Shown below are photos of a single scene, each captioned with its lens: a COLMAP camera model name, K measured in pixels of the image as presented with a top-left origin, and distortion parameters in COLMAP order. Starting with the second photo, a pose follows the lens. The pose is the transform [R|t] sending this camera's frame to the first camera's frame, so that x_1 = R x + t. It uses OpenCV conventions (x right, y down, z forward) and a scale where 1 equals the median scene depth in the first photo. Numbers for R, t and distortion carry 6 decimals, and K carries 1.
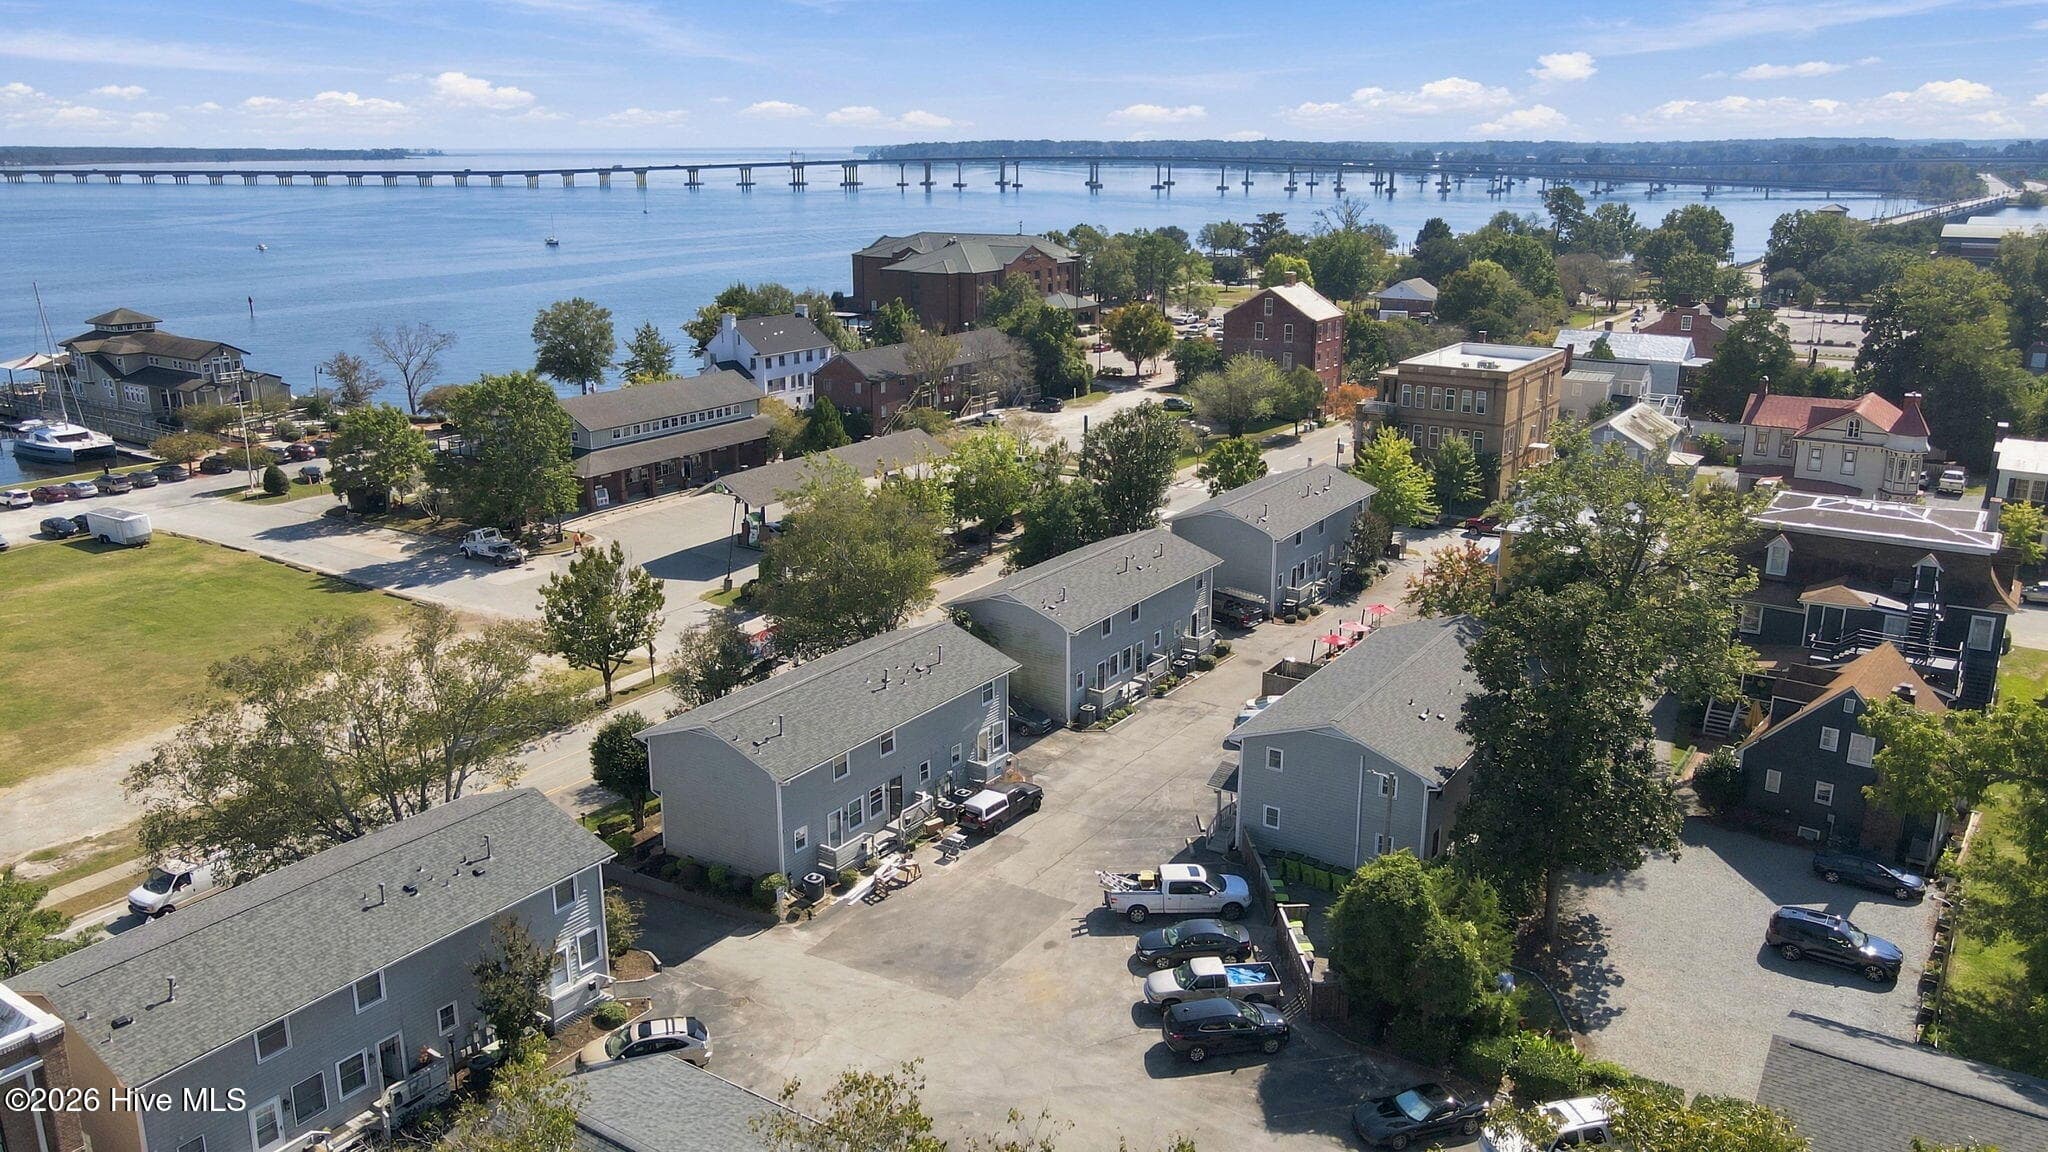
lens RADIAL K [[1510.8, 0, 1004.4], [0, 1510.8, 573.8], [0, 0, 1]] dist [-0.004840, 0.051212]
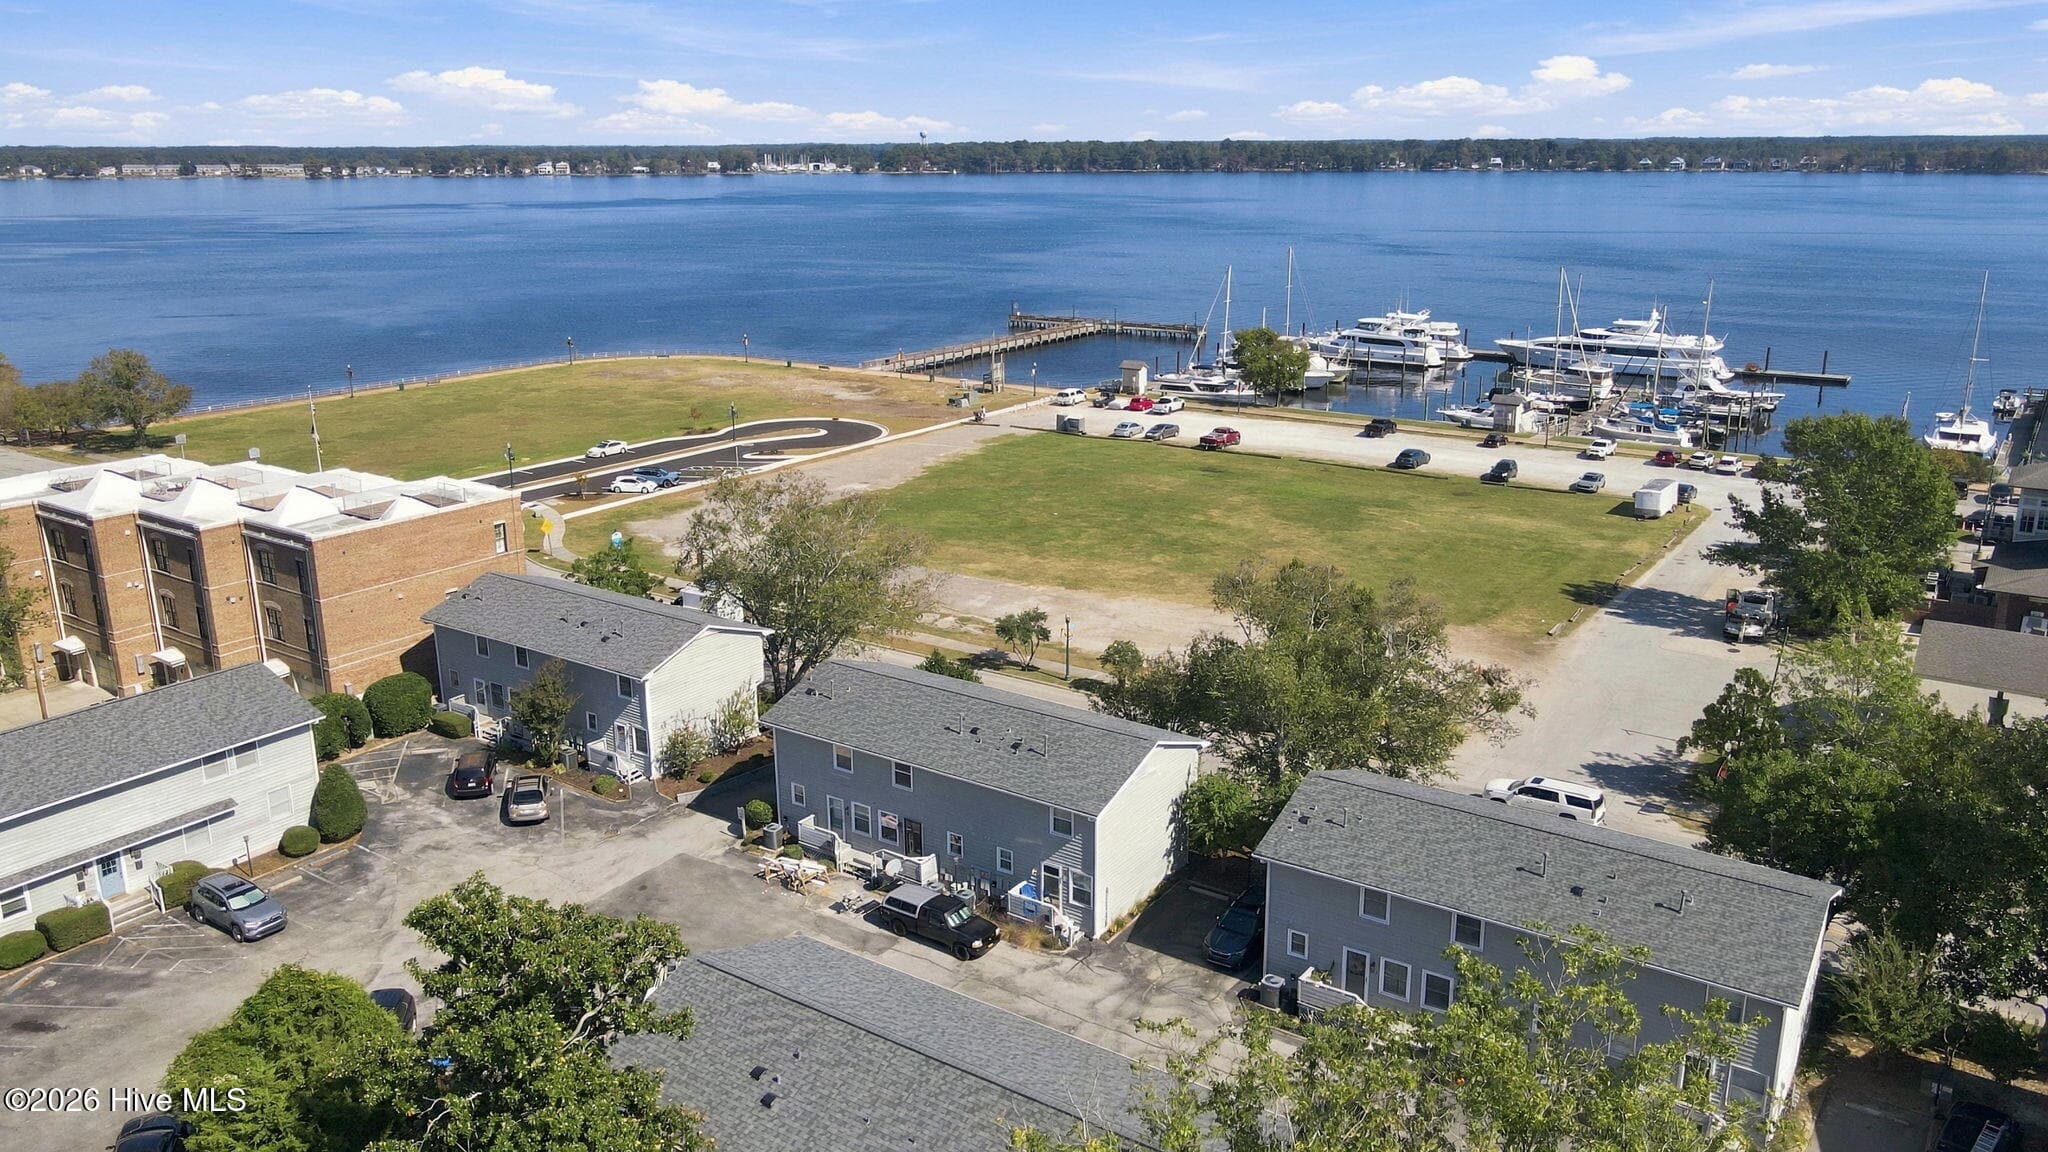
lens RADIAL K [[1510.8, 0, 1004.4], [0, 1510.8, 573.8], [0, 0, 1]] dist [-0.004840, 0.051212]
pose [[-0.009214, 0.279606, -0.960071, 0.460606], [-0.269992, 0.923756, 0.271621, -0.159054], [0.962818, 0.261714, 0.066980, 0.585941]]
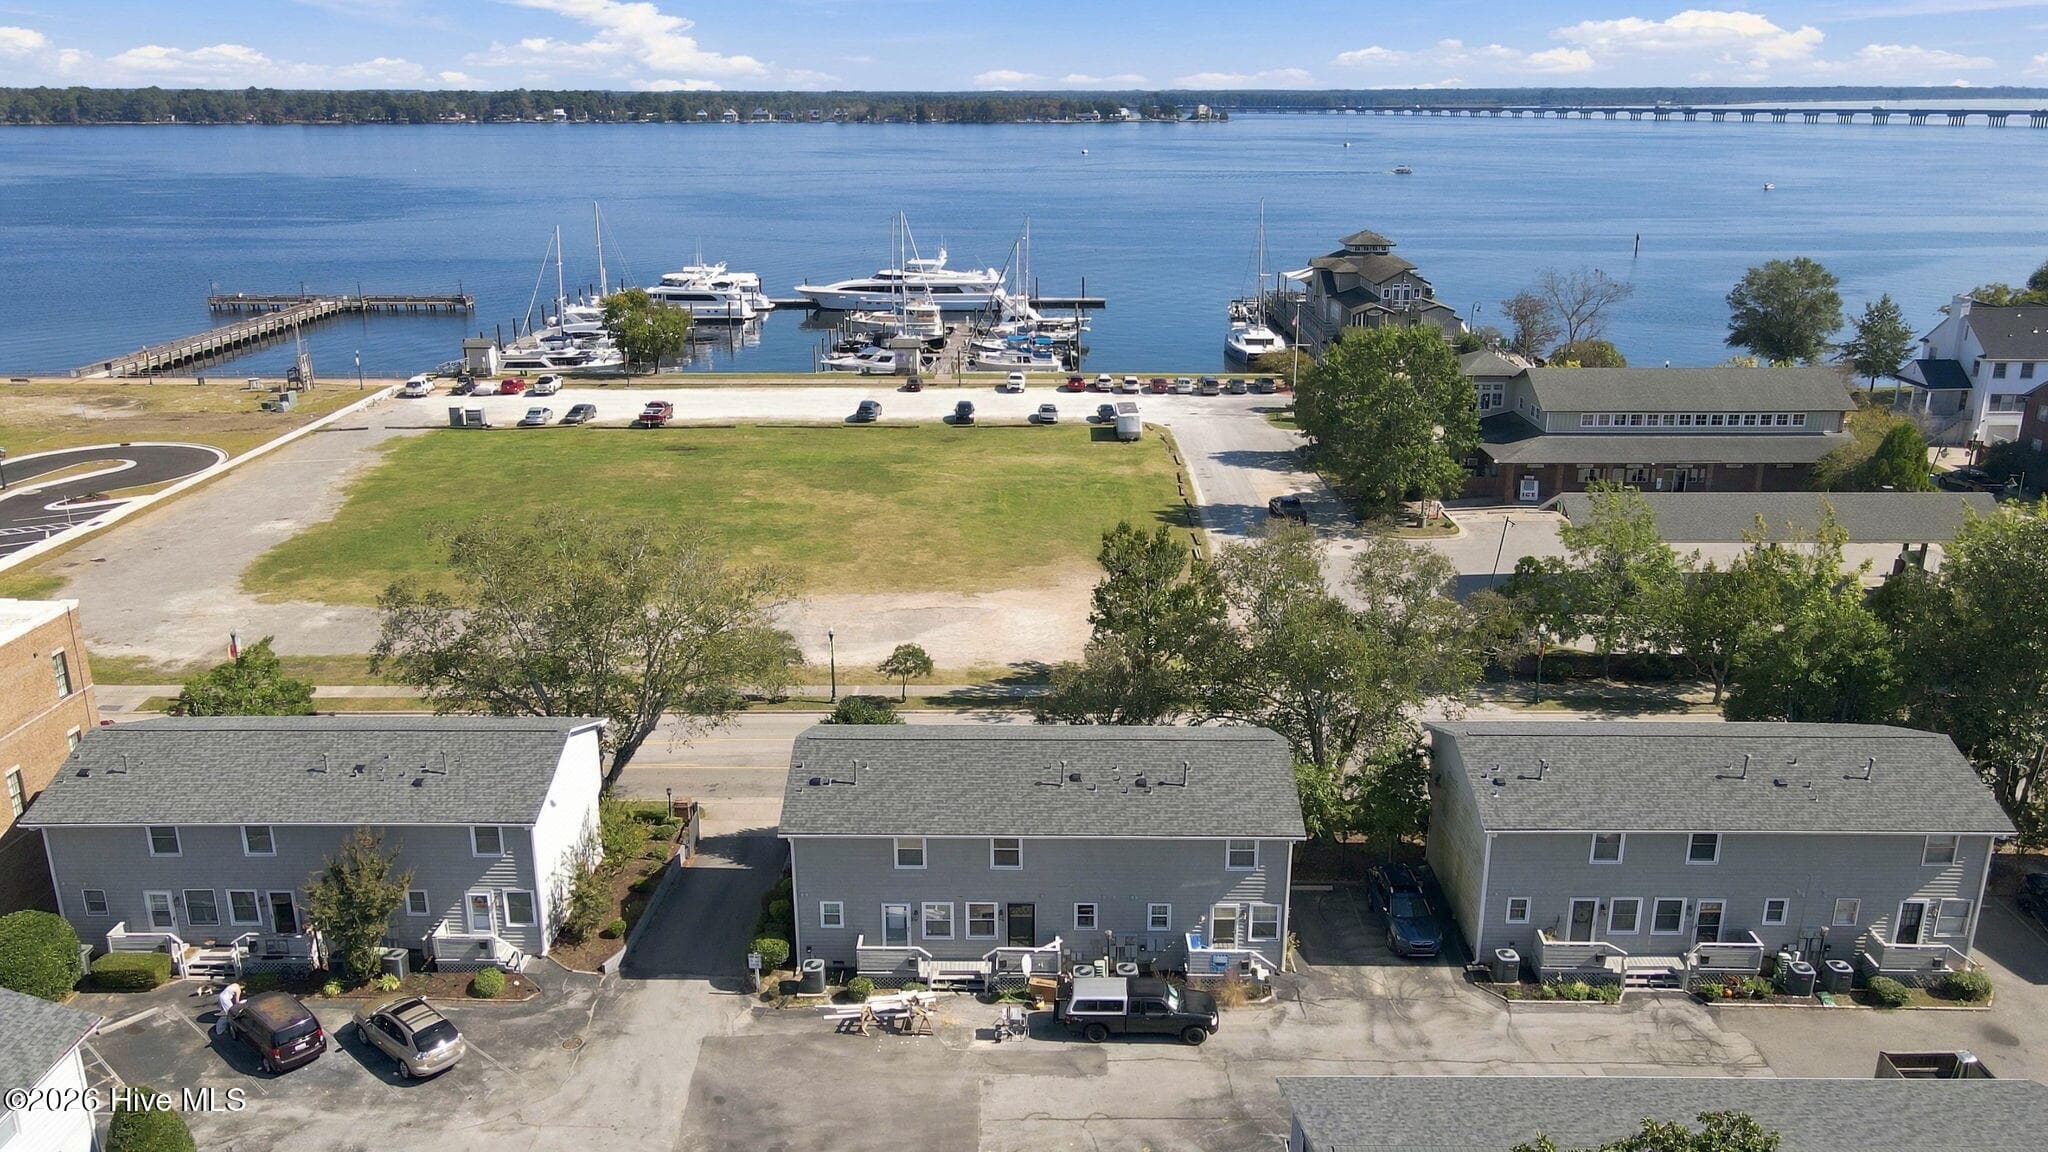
lens RADIAL K [[1510.8, 0, 1004.4], [0, 1510.8, 573.8], [0, 0, 1]] dist [-0.004840, 0.051212]
pose [[0.554127, 0.256808, -0.791829, 0.285982], [-0.227774, 0.961697, 0.152502, -0.079478], [0.800663, 0.095853, 0.591397, 0.332801]]
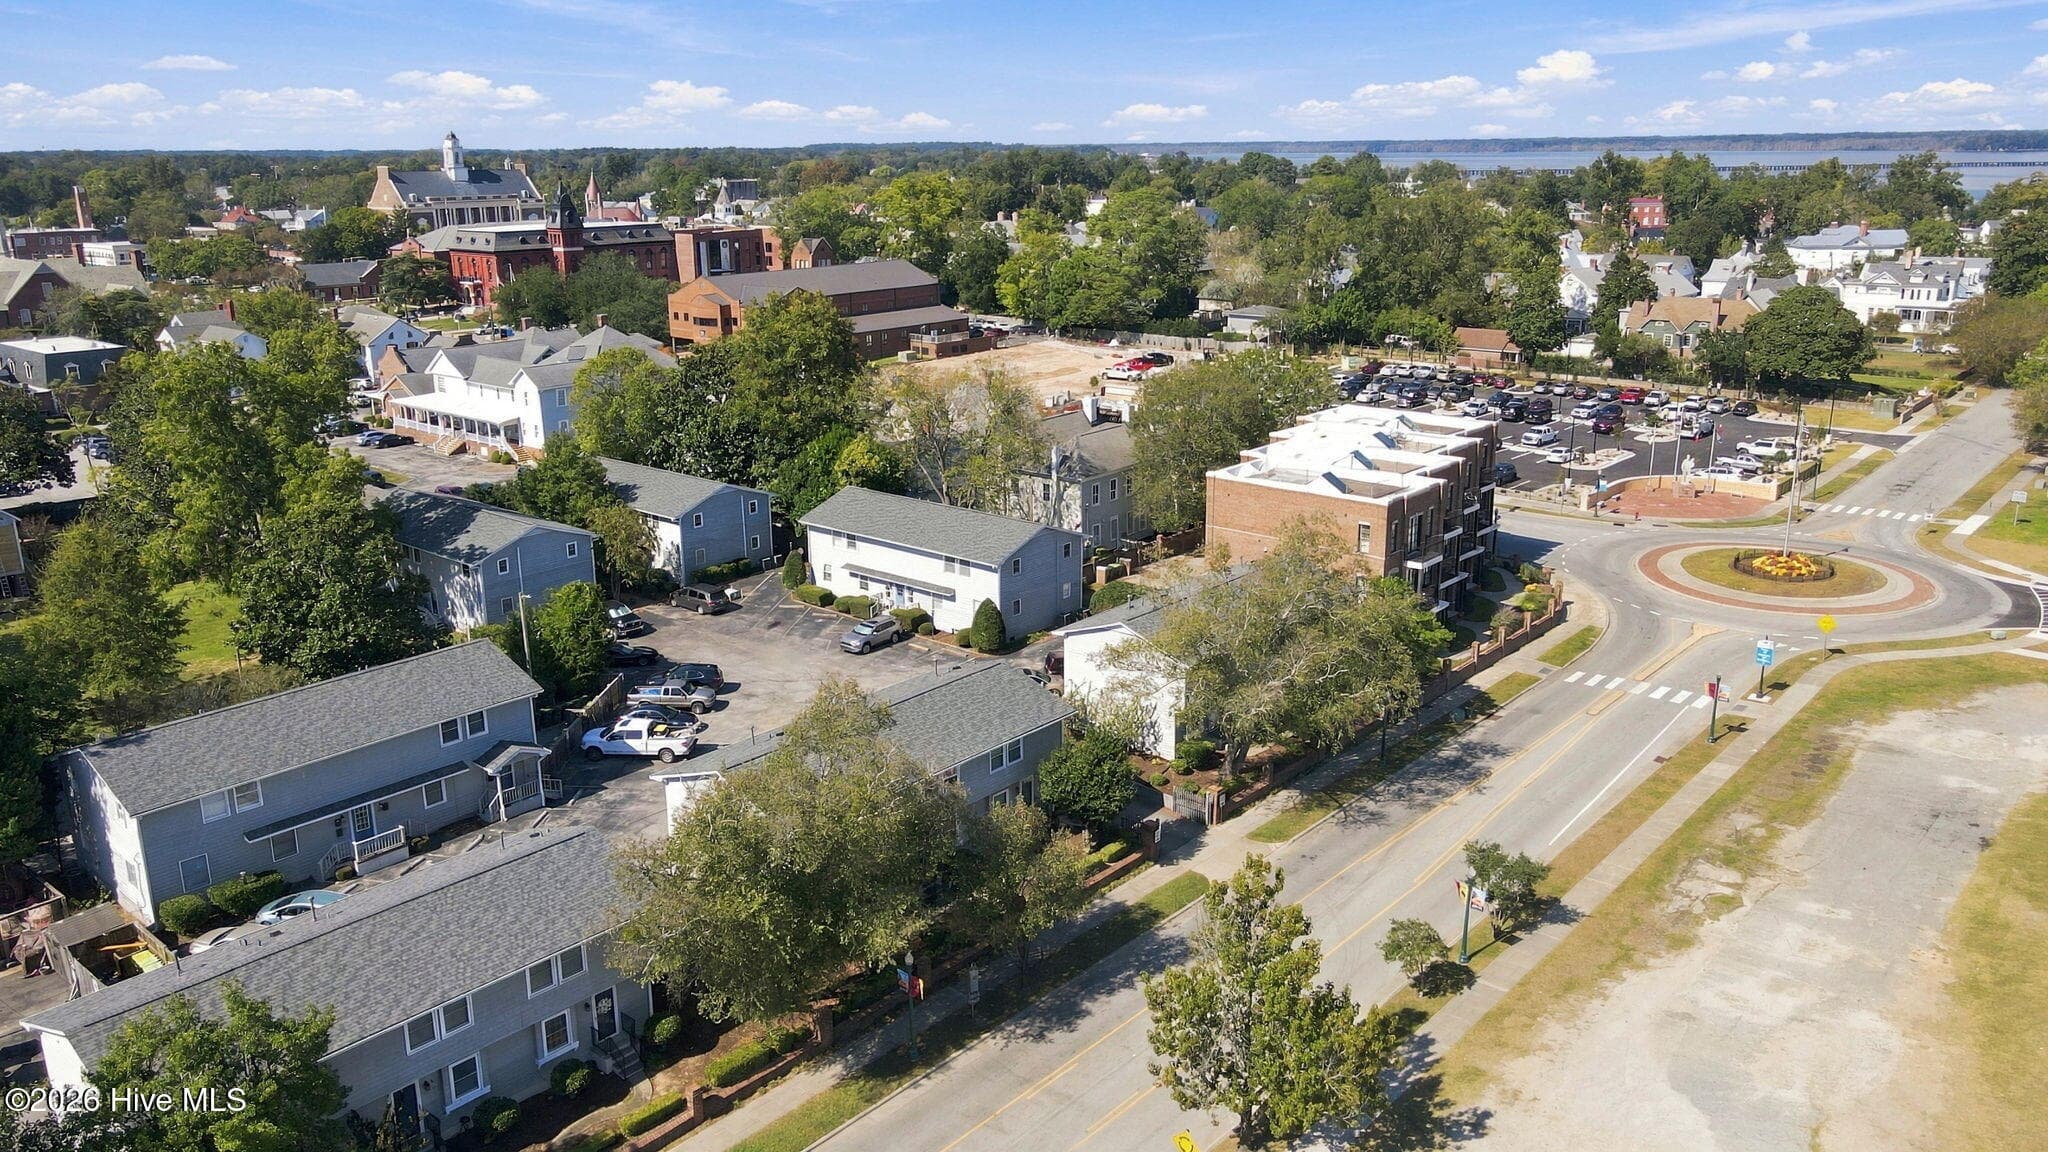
lens RADIAL K [[1510.8, 0, 1004.4], [0, 1510.8, 573.8], [0, 0, 1]] dist [-0.004840, 0.051212]
pose [[-0.993900, -0.015521, 0.109185, -0.184090], [0.044993, 0.846836, 0.529948, -0.310851], [-0.100687, 0.531628, -0.840972, 1.083879]]
